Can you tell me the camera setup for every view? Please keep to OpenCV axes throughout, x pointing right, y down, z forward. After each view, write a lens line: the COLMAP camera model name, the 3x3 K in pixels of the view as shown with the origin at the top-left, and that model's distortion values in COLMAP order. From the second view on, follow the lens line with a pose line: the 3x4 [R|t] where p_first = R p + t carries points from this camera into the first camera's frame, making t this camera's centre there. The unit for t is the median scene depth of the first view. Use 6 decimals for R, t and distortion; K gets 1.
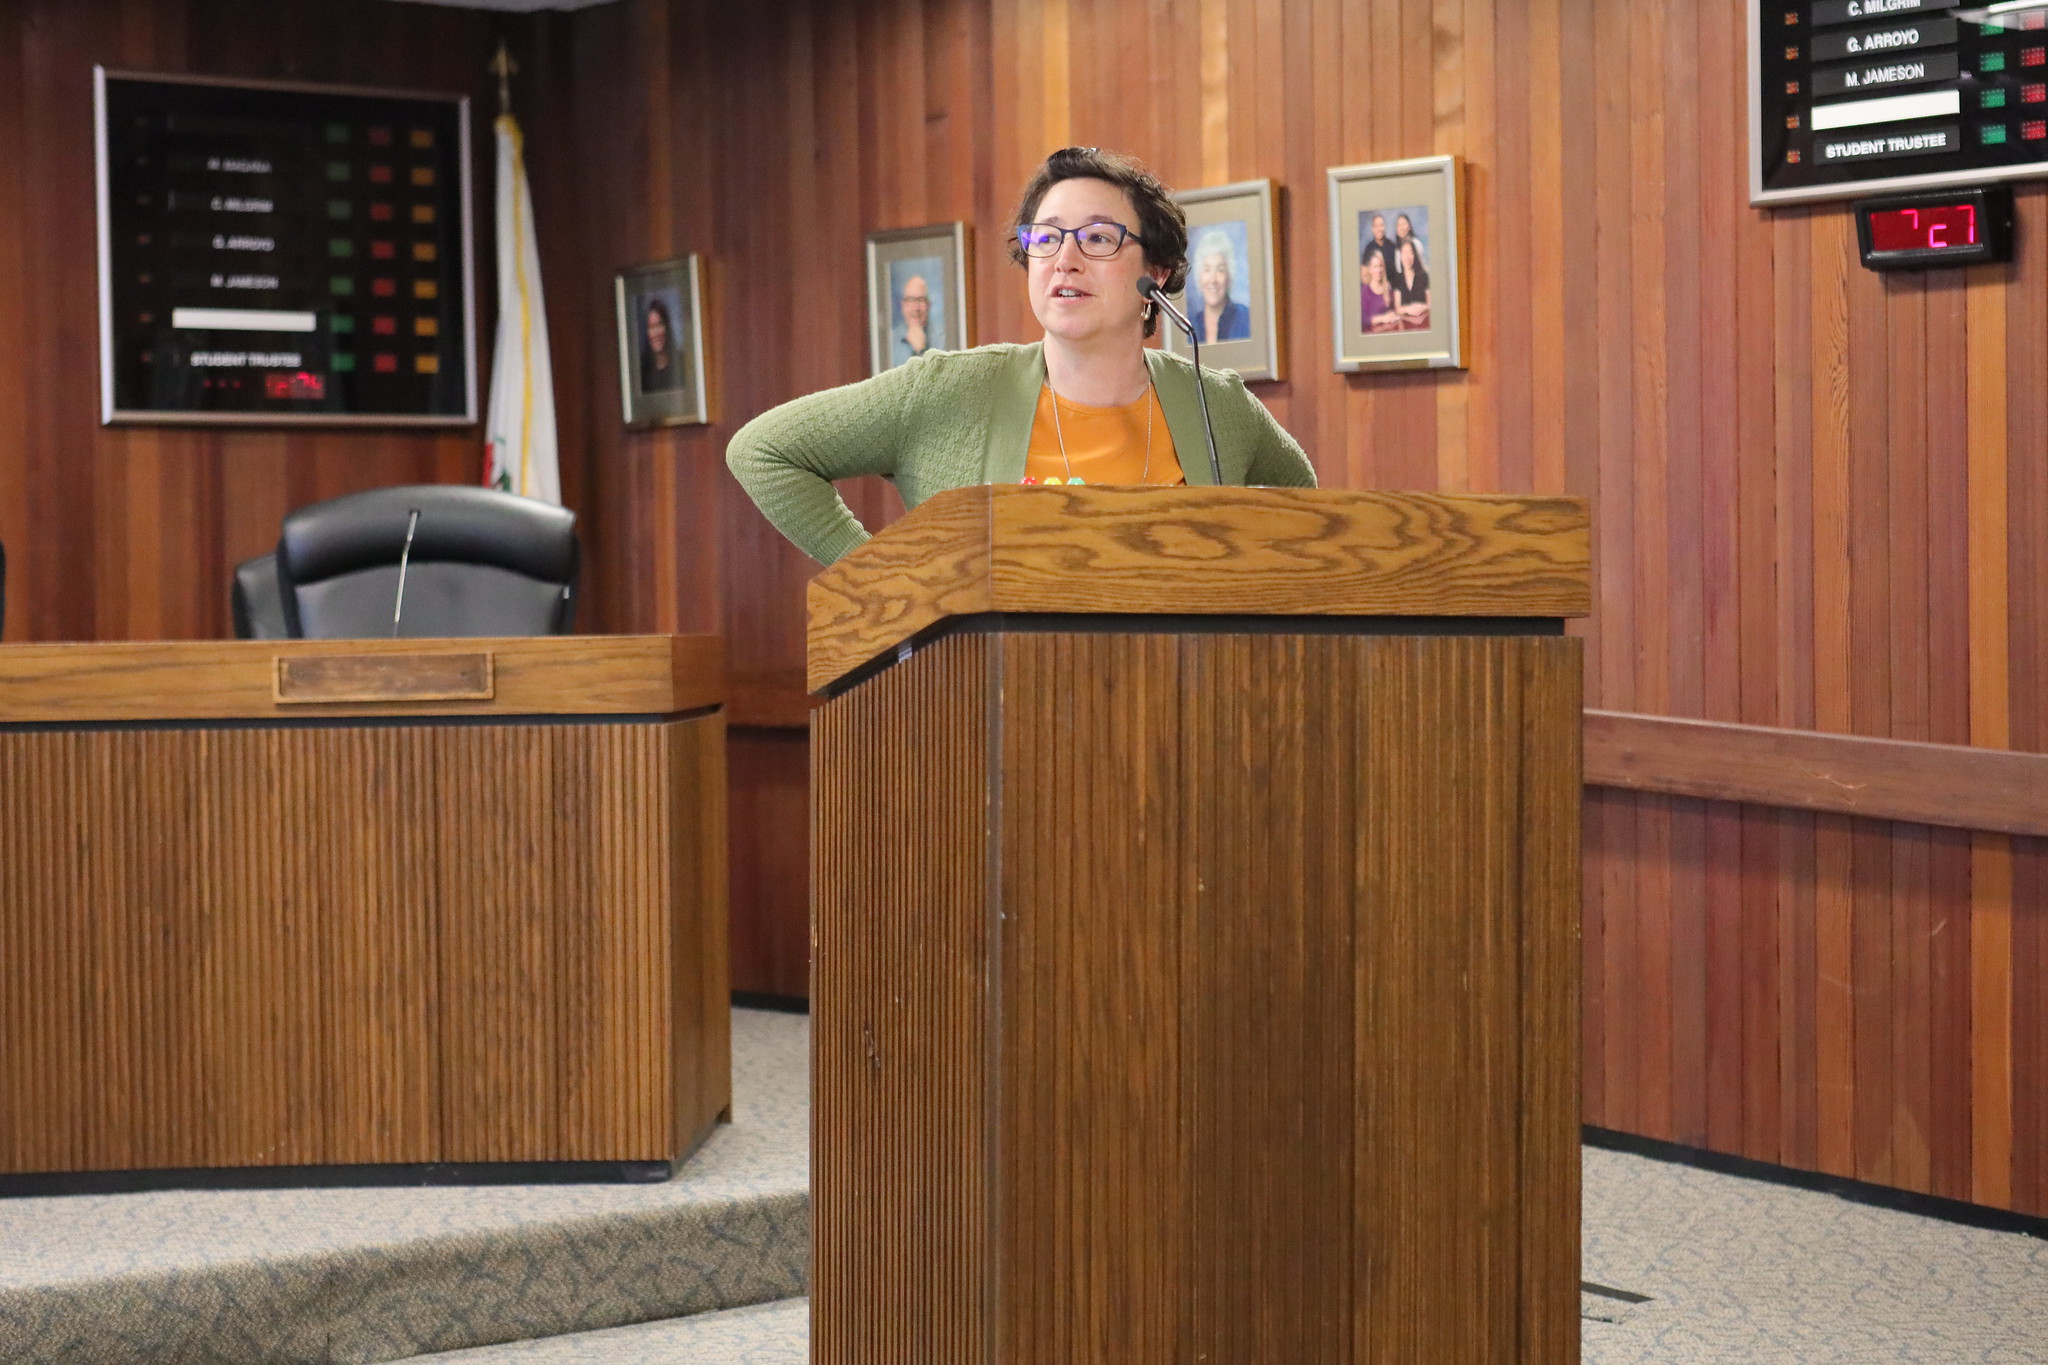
lens RADIAL K [[4074.9, 0, 1020.1], [0, 4074.9, 403.1], [0, 0, 1]] dist [-0.065512, -0.612699]
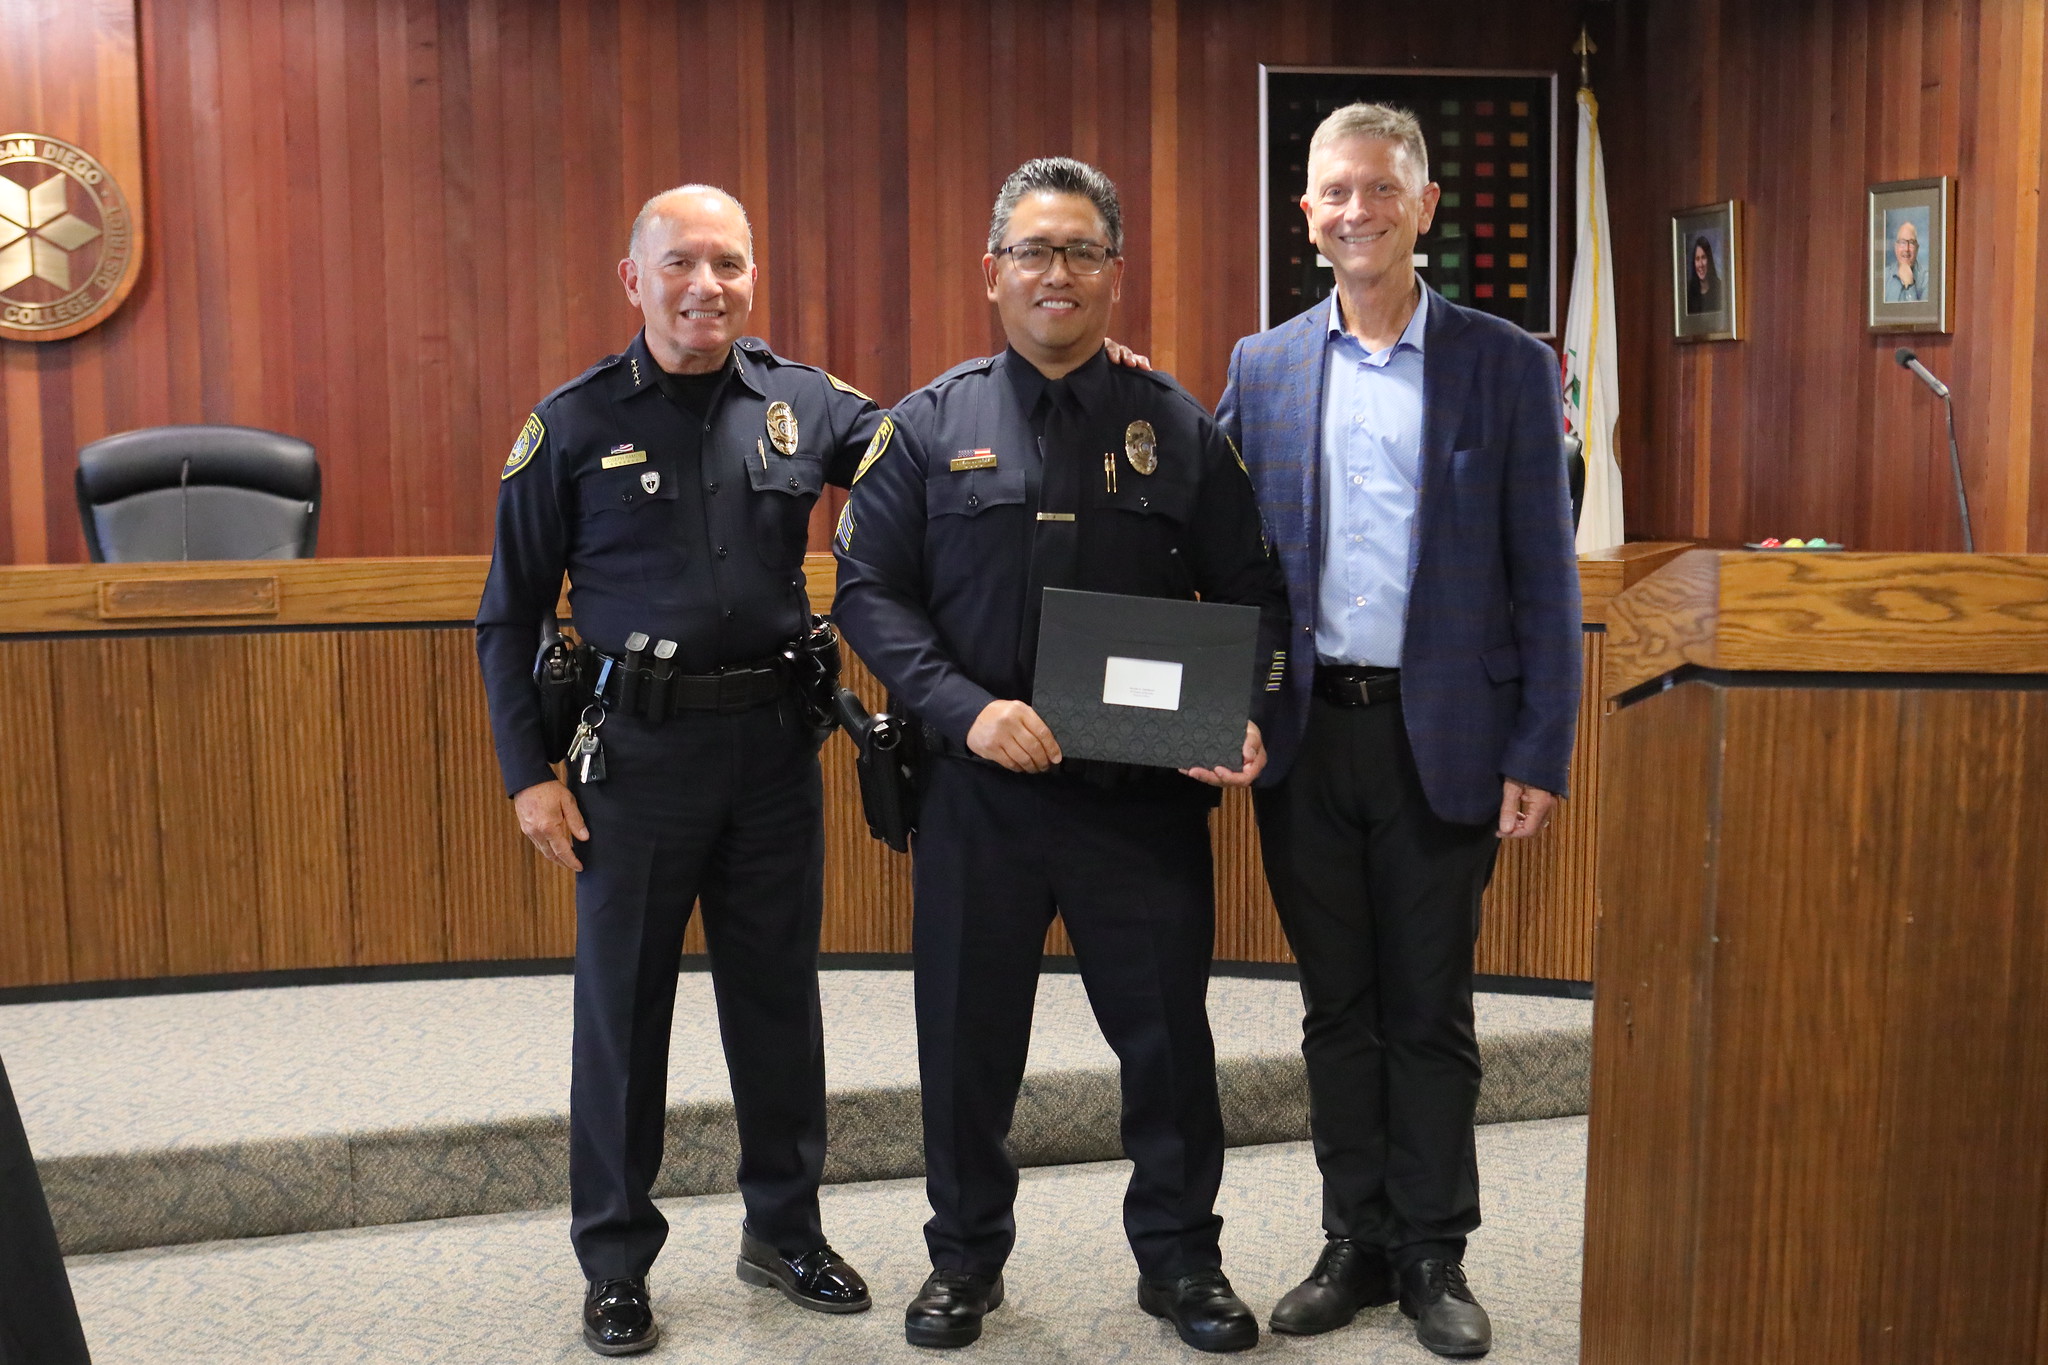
lens RADIAL K [[2845.8, 0, 961.4], [0, 2845.8, 649.6], [0, 0, 1]] dist [-0.024049, -0.017625]
pose [[0.909581, 0.045339, -0.413045, 0.109479], [0.023647, 0.986771, 0.160389, -0.073202], [0.414852, -0.155655, 0.896476, 0.182262]]
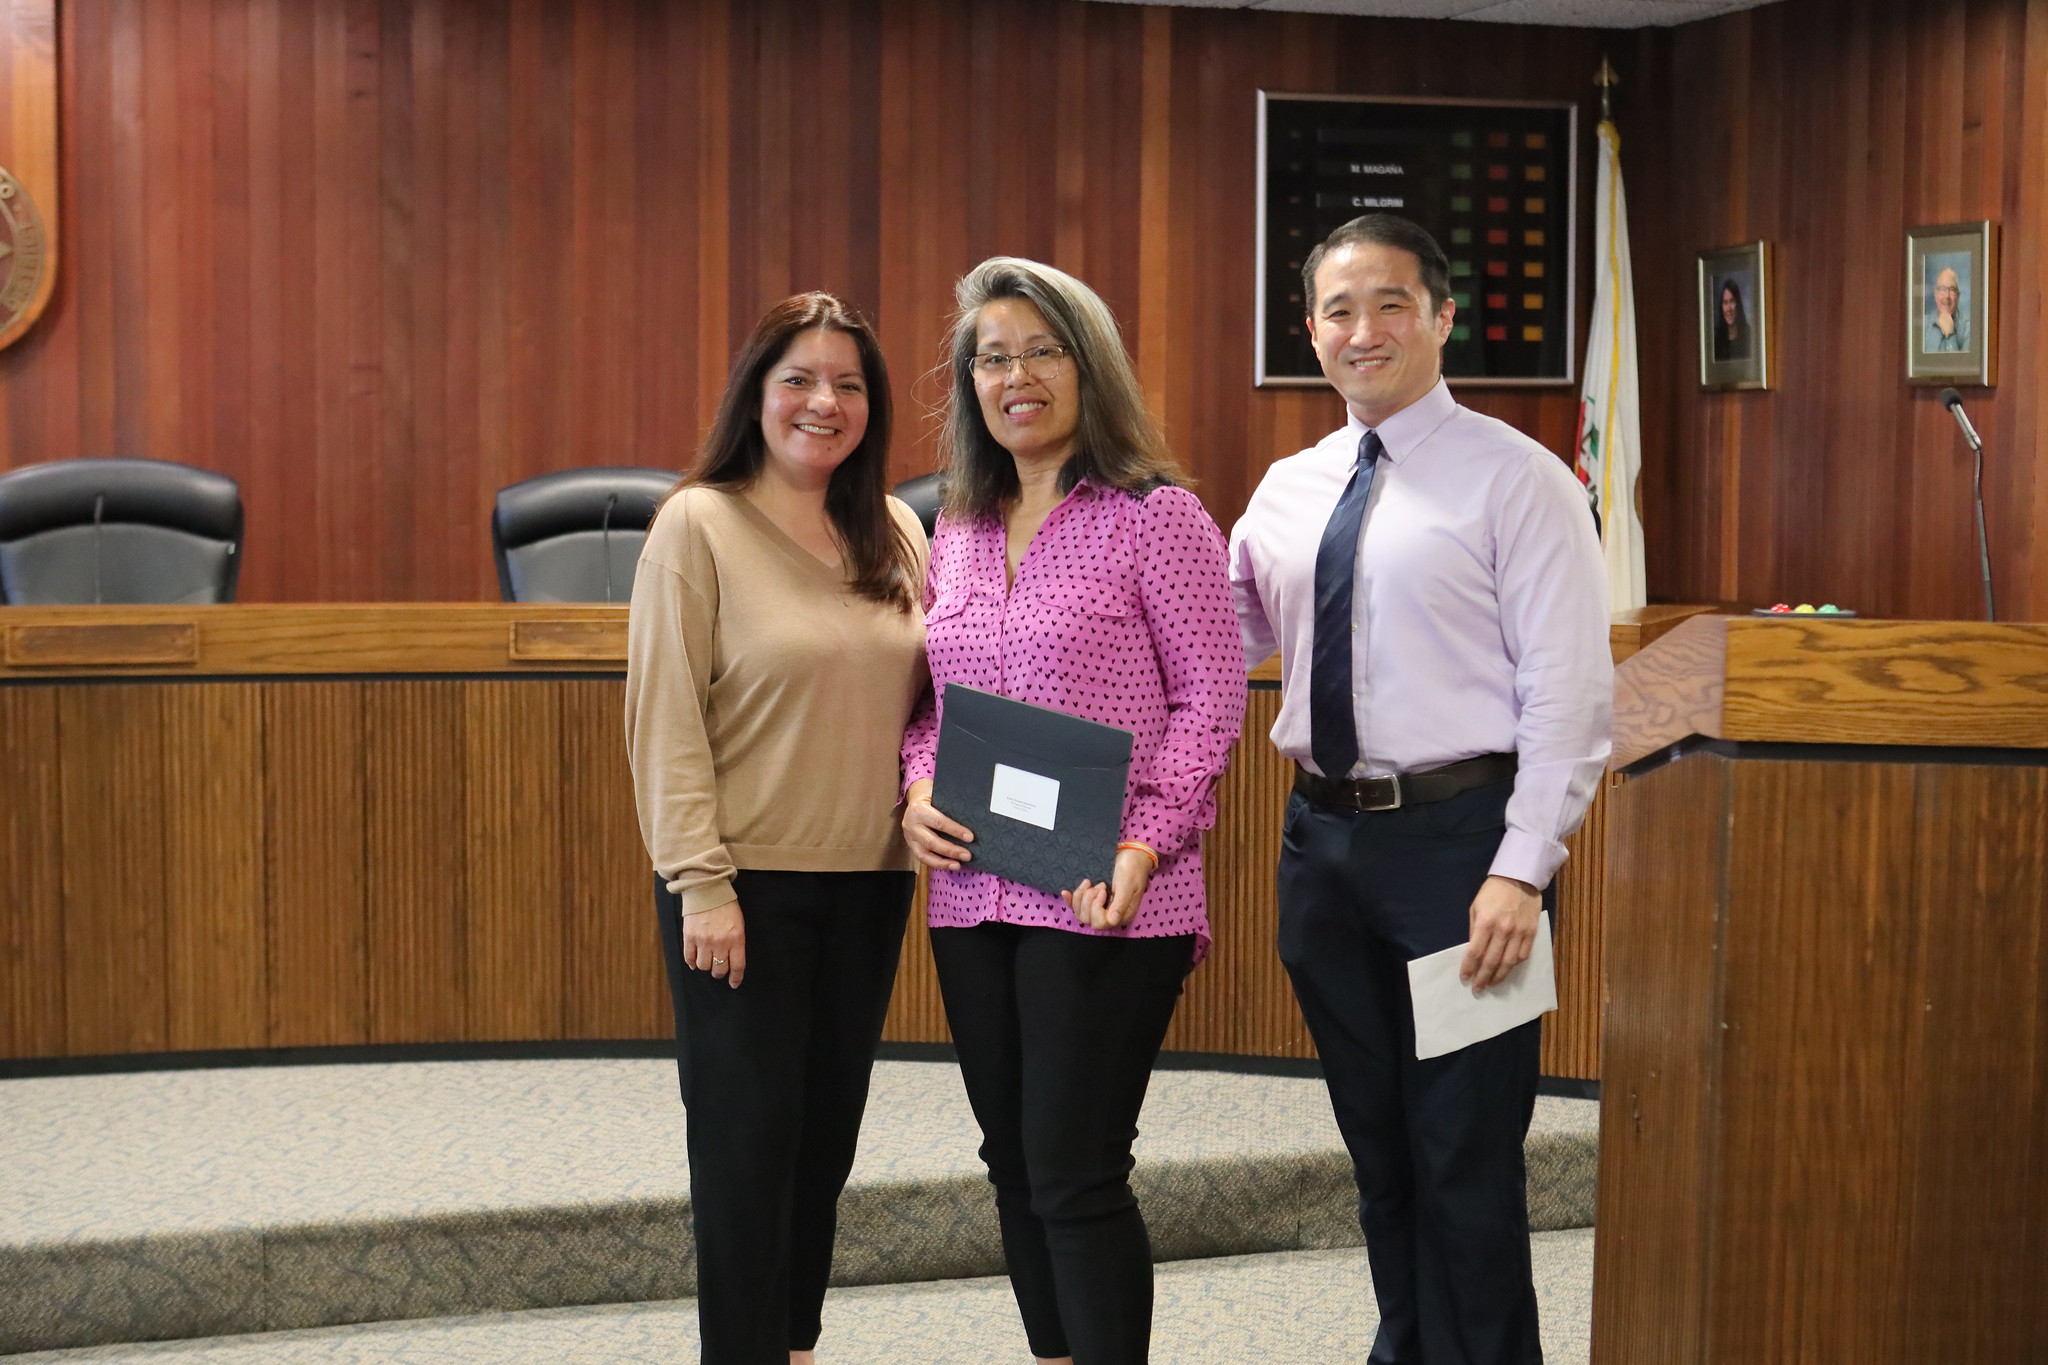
lens RADIAL K [[3195.5, 0, 1017.6], [0, 3195.5, 489.4], [0, 0, 1]] dist [0.029404, -0.078730]
pose [[0.920652, 0.028994, -0.389305, 0.128132], [0.006895, 0.995875, 0.090476, -0.079904], [0.390323, -0.085981, 0.916655, 0.135392]]
